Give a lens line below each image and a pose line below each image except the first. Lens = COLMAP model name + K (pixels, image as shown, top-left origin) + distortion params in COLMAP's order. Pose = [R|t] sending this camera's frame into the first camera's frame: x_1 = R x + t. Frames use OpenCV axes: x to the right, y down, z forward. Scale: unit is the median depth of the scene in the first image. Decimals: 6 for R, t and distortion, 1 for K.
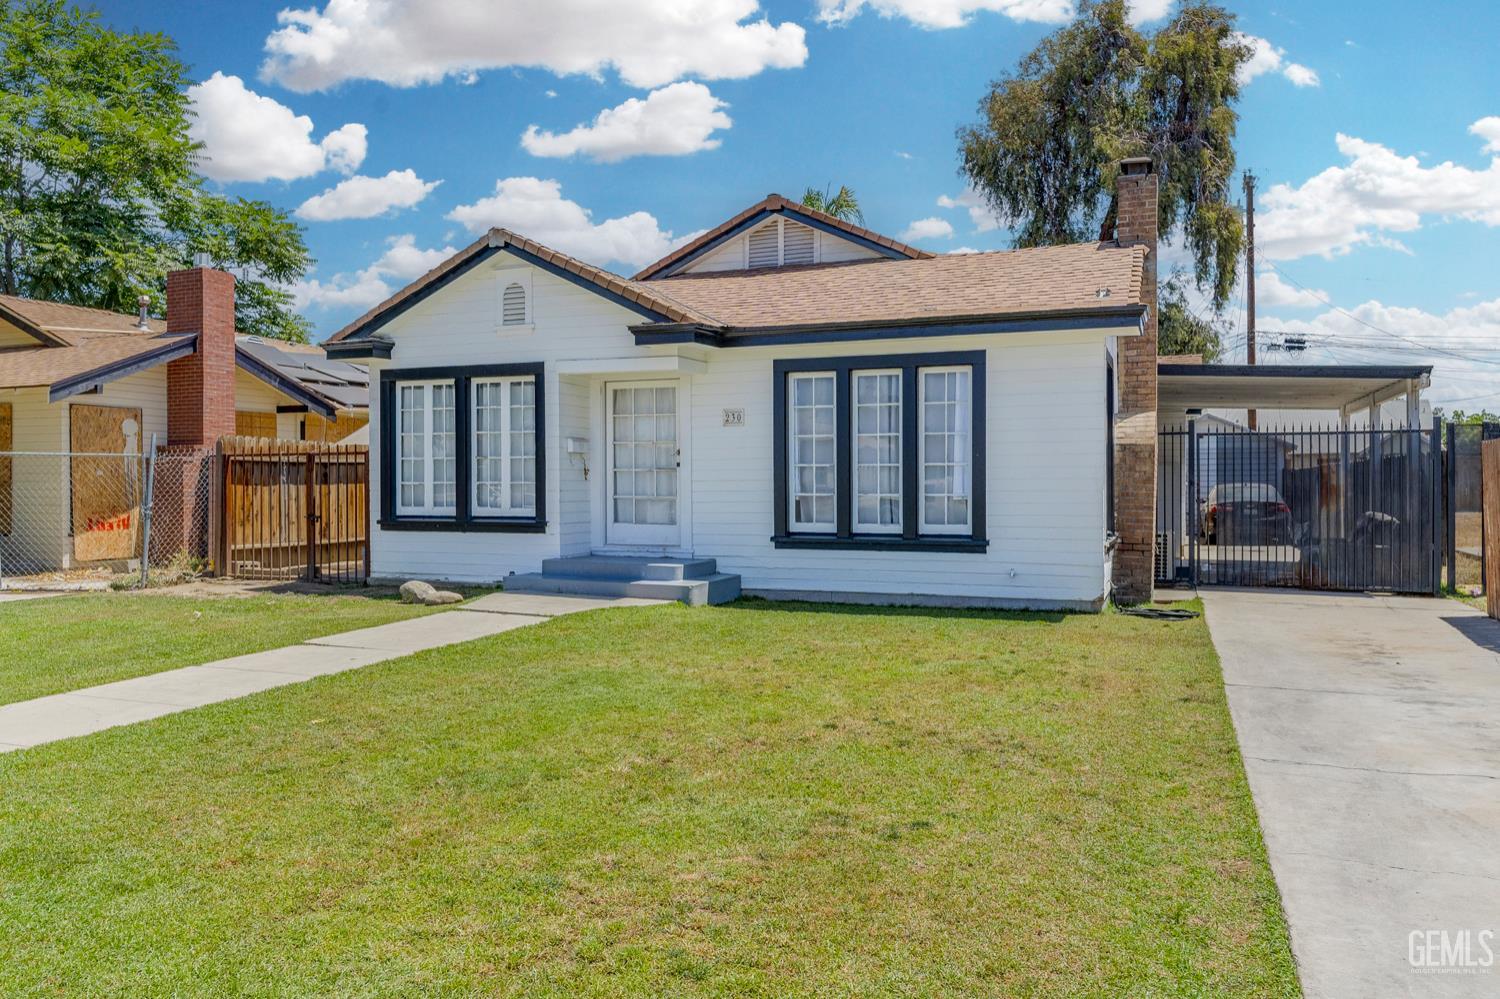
lens RADIAL K [[1044.2, 0, 747.7], [0, 1044.2, 489.4], [0, 0, 1]] dist [-0.013601, -0.001534]
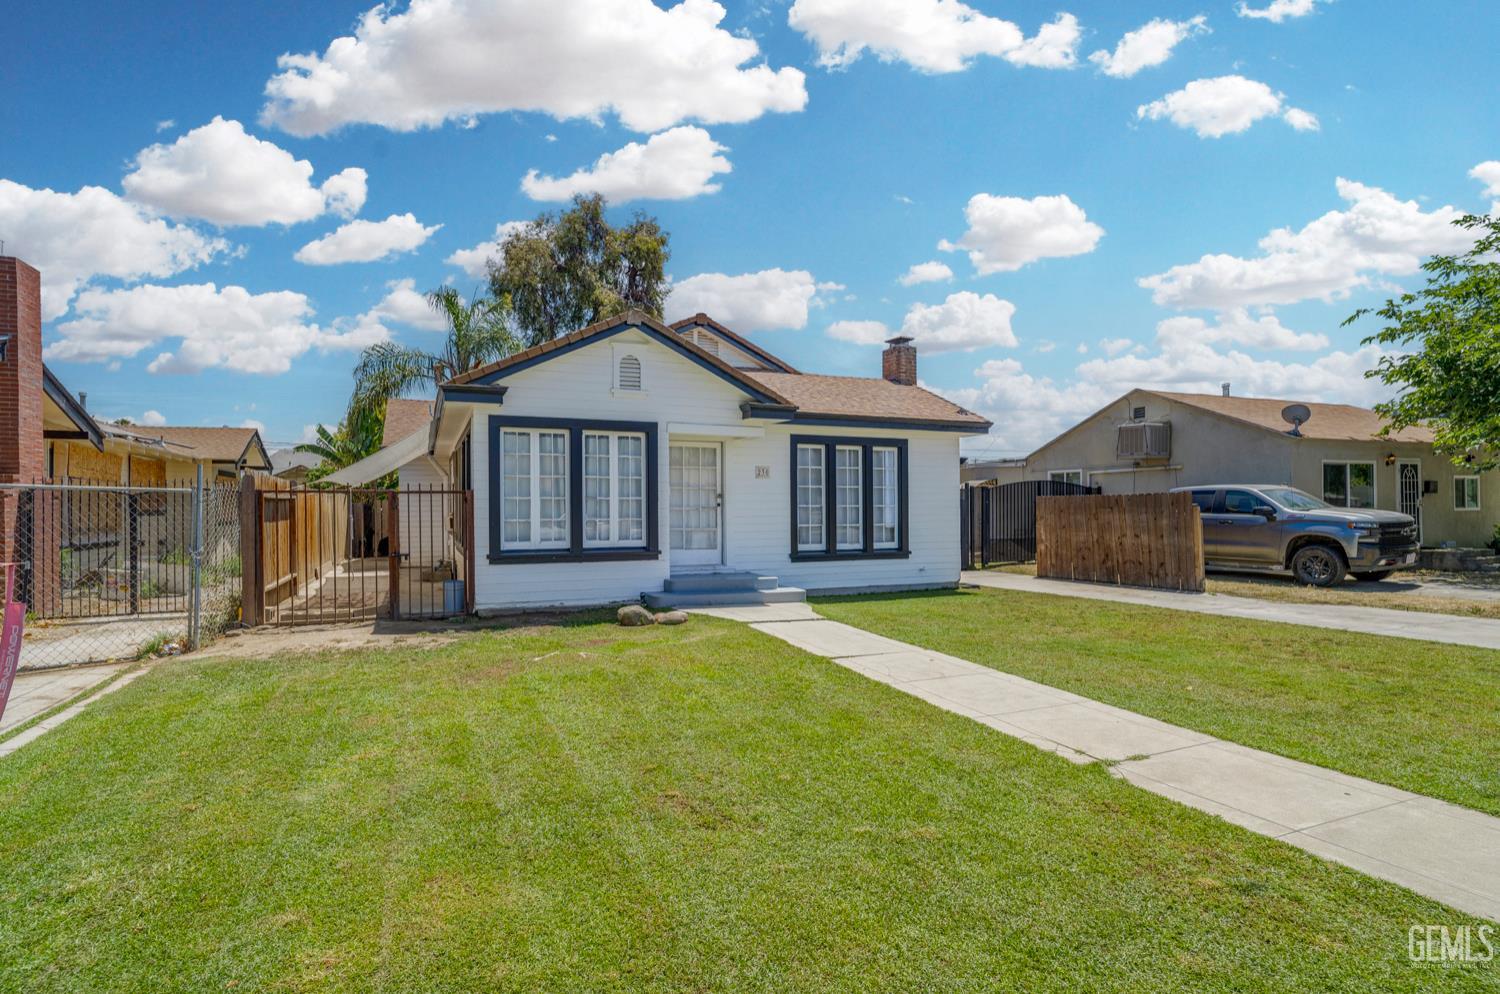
lens RADIAL K [[712.5, 0, 749.4], [0, 712.5, 511.2], [0, 0, 1]] dist [-0.017765, 0.005659]
pose [[0.734197, -0.000785, 0.678936, -0.685700], [0.007933, 0.999941, -0.007422, -0.008581], [-0.678890, 0.010835, 0.734160, 0.296445]]
